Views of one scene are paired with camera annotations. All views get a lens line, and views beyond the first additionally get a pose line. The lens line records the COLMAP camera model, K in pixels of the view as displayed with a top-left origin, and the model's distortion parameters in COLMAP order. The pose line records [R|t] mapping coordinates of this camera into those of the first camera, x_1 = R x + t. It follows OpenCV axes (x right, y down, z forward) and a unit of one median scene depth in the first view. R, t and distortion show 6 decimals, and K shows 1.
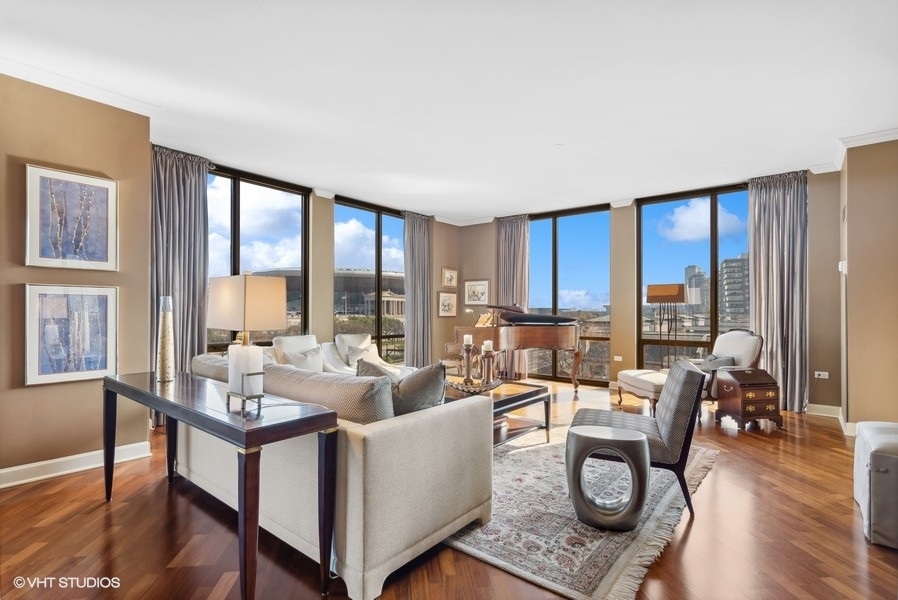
lens RADIAL K [[430.0, 0, 445.8], [0, 430.0, 309.0], [0, 0, 1]] dist [-0.000481, -0.000207]
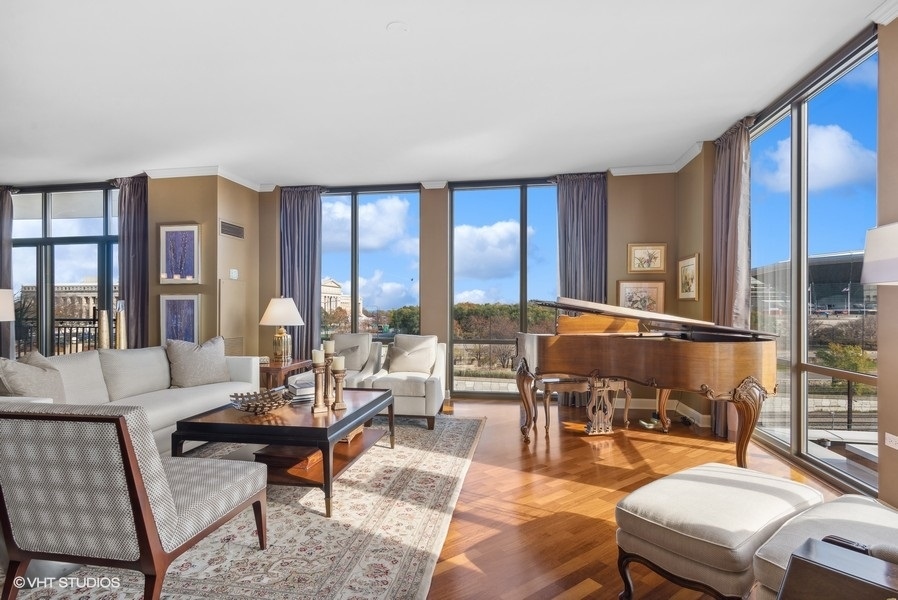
lens RADIAL K [[455.5, 0, 447.6], [0, 455.5, 310.9], [0, 0, 1]] dist [-0.000207, -0.000172]
pose [[0.503139, 0.002422, -0.864202, 0.926970], [0.005161, 0.999970, 0.005807, 0.003776], [0.864190, -0.007382, 0.503112, 0.812593]]
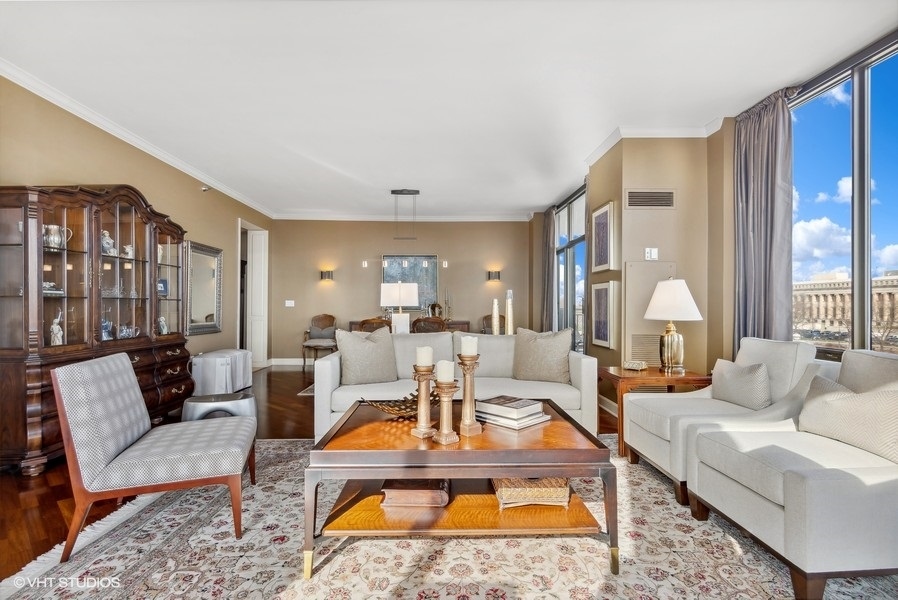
lens RADIAL K [[446.0, 0, 448.3], [0, 446.0, 295.1], [0, 0, 1]] dist [0.001672, -0.000037]
pose [[-0.760414, -0.019281, -0.649153, 0.443011], [0.000397, 0.999545, -0.030153, 0.028739], [0.649439, -0.023187, -0.760060, 1.478005]]
